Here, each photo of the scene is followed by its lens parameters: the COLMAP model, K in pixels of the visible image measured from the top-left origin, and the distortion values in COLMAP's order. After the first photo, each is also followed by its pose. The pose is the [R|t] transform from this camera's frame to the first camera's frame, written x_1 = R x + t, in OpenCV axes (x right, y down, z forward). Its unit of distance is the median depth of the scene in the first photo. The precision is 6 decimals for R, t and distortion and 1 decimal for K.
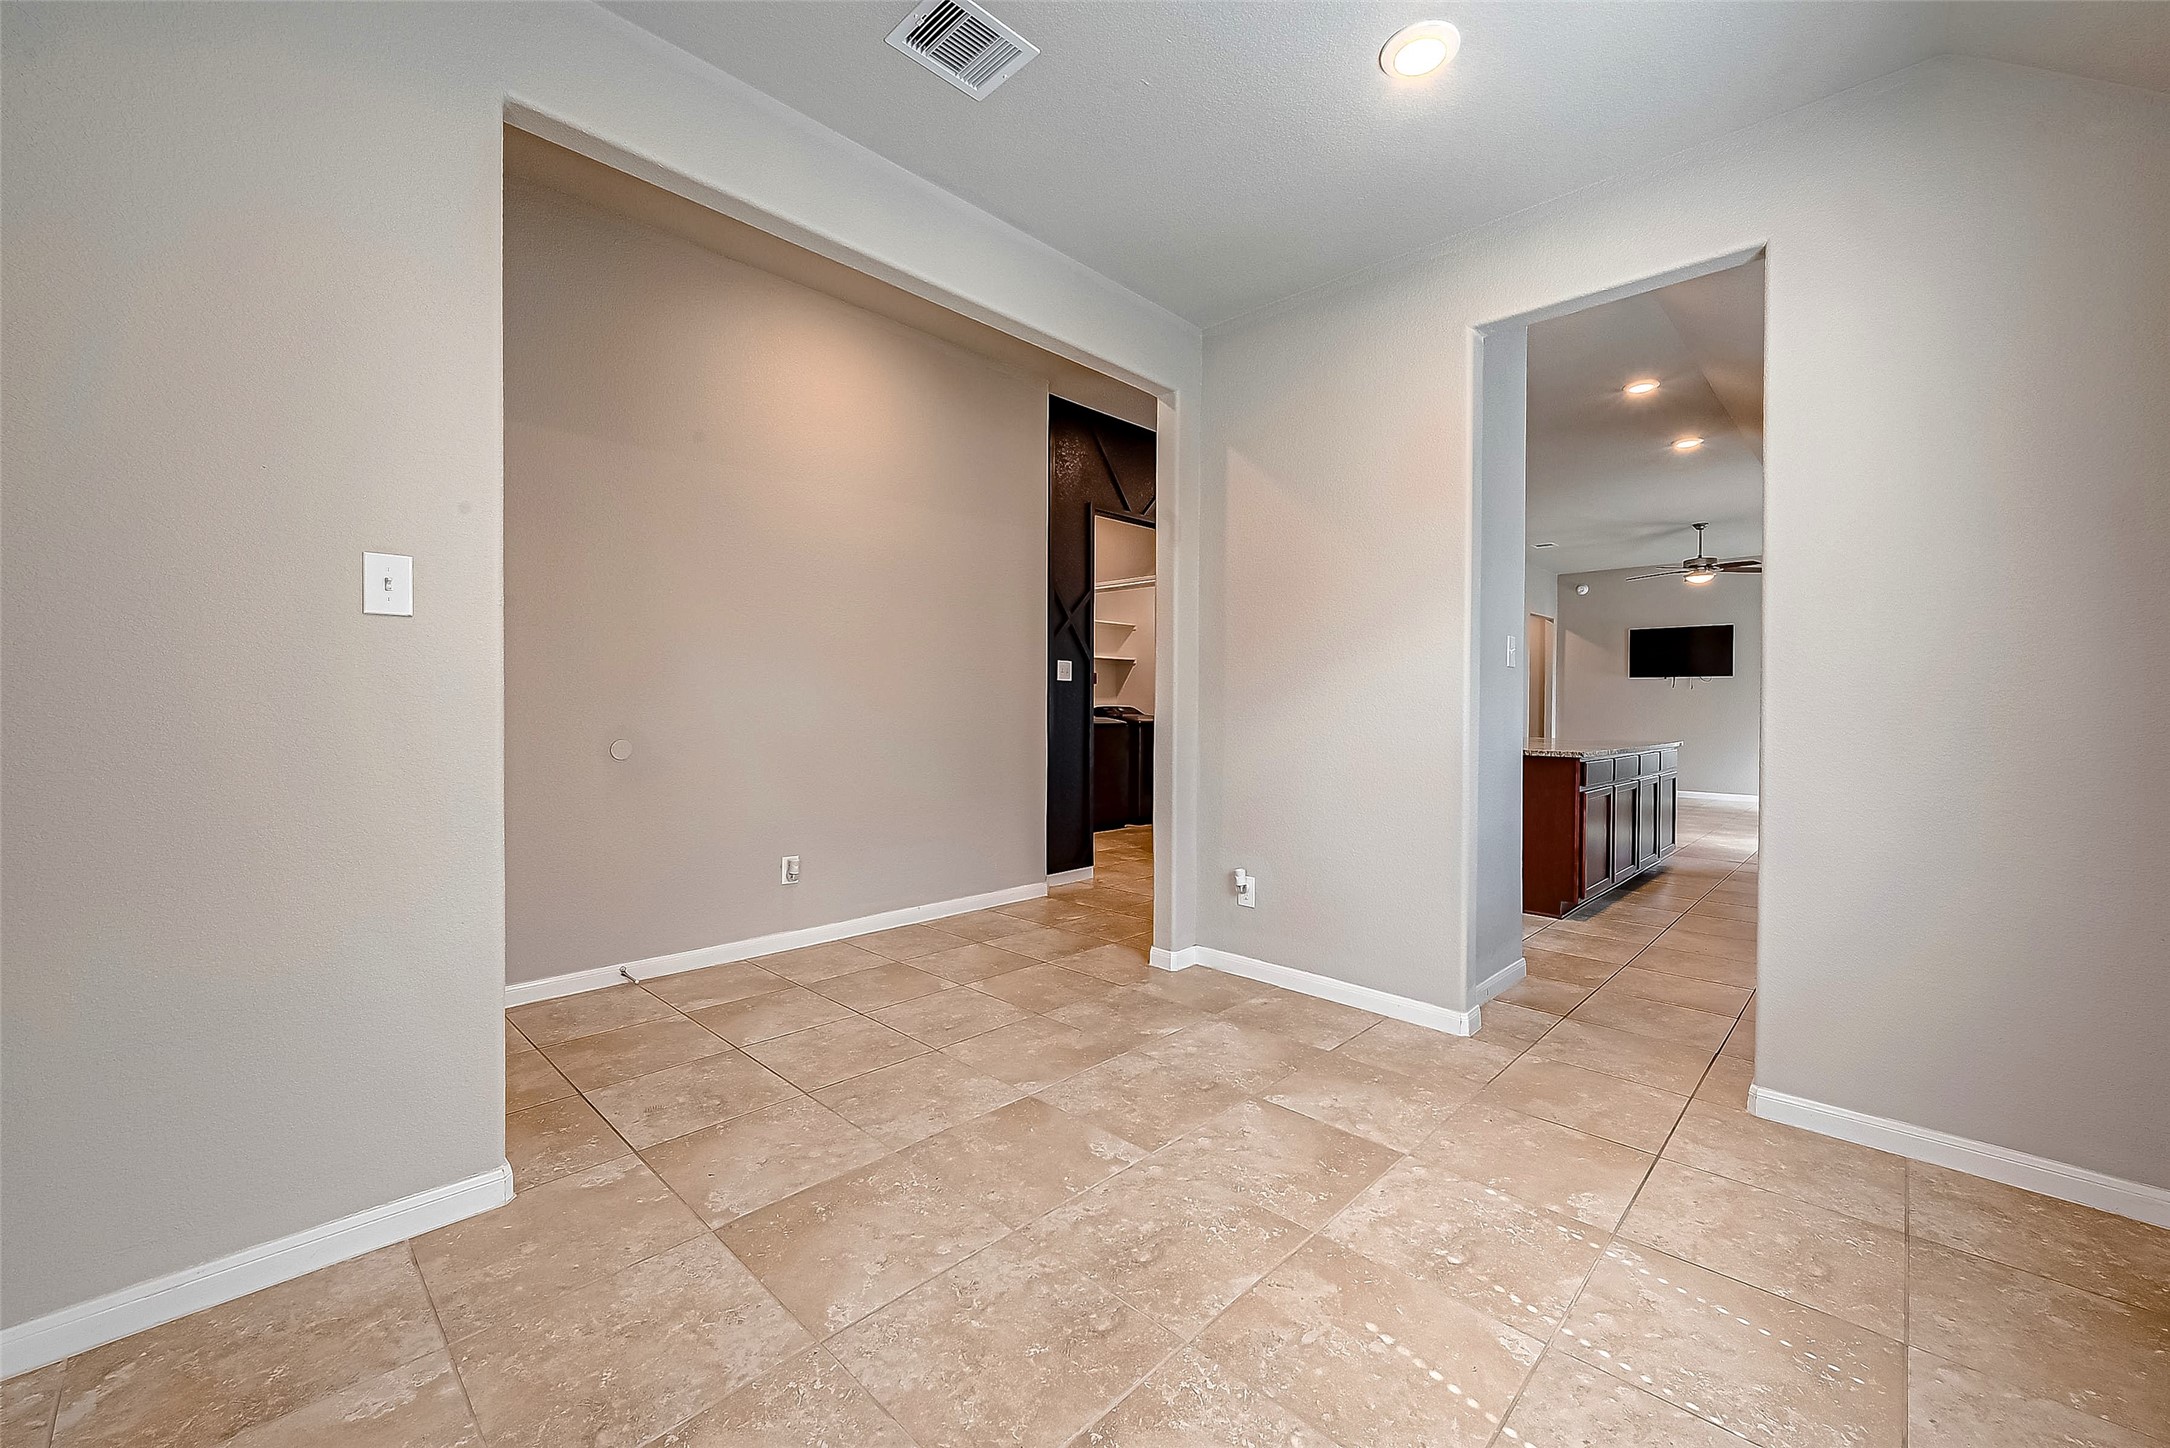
lens RADIAL K [[853.0, 0, 1089.9], [0, 853.0, 714.8], [0, 0, 1]] dist [-0.000775, -0.000027]
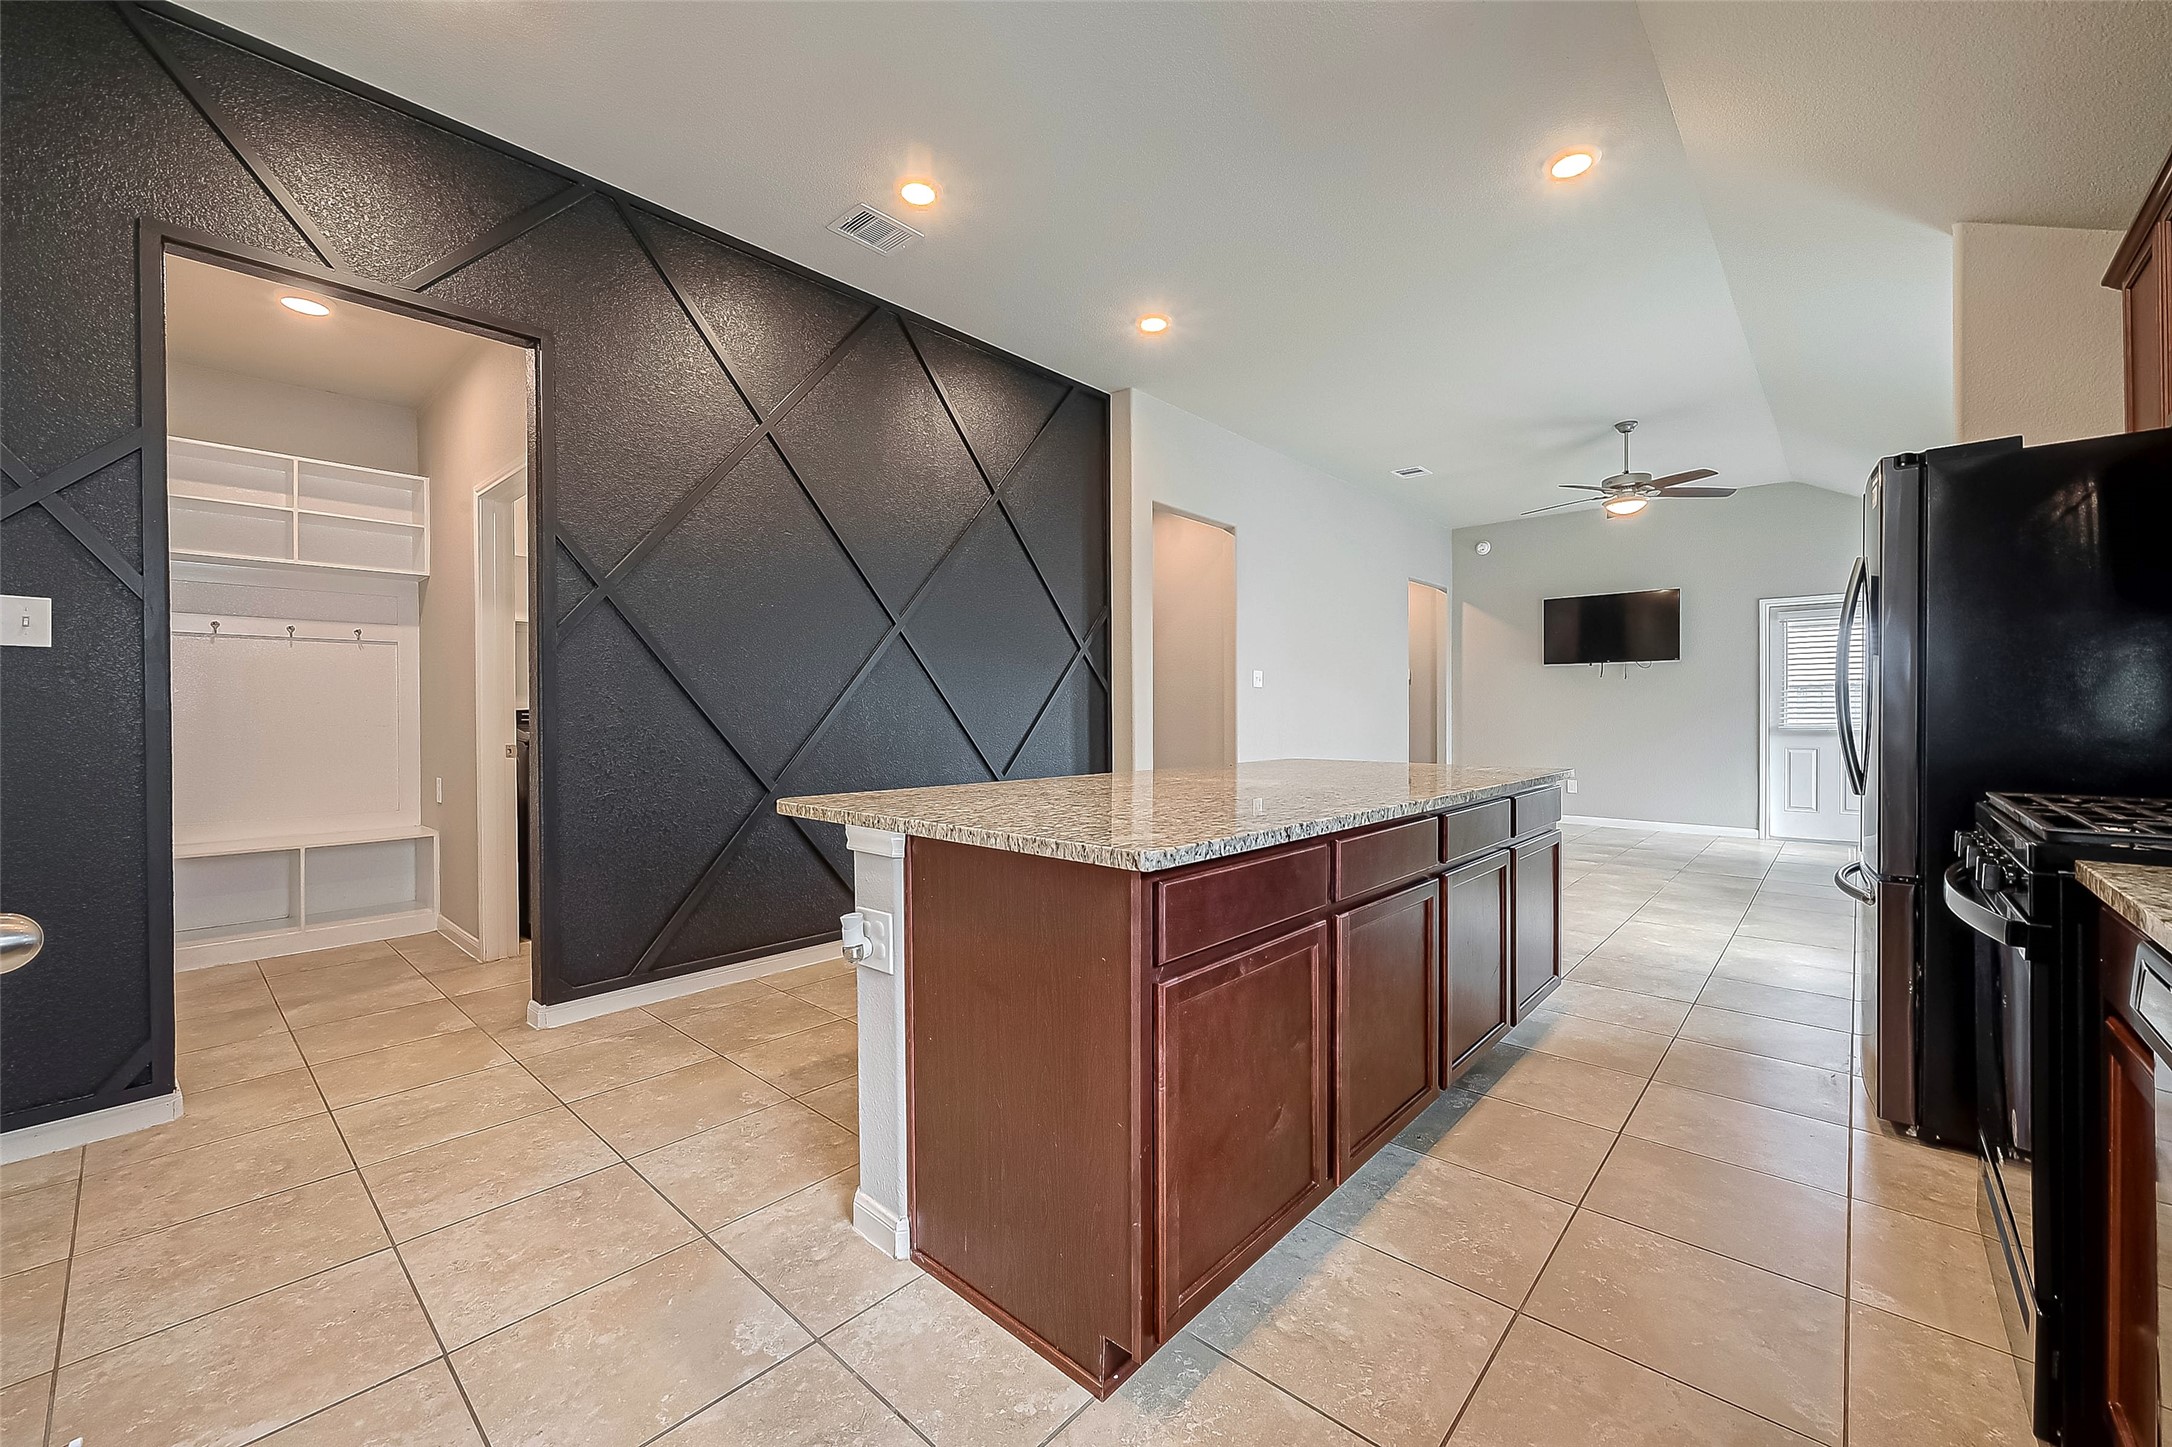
lens RADIAL K [[855.0, 0, 1083.5], [0, 855.0, 716.3], [0, 0, 1]] dist [0.000988, 0.000019]
pose [[0.999525, -0.009919, 0.029177, 1.041940], [0.010035, 0.999942, -0.003825, 0.000665], [-0.029137, 0.004116, 0.999567, 1.333430]]
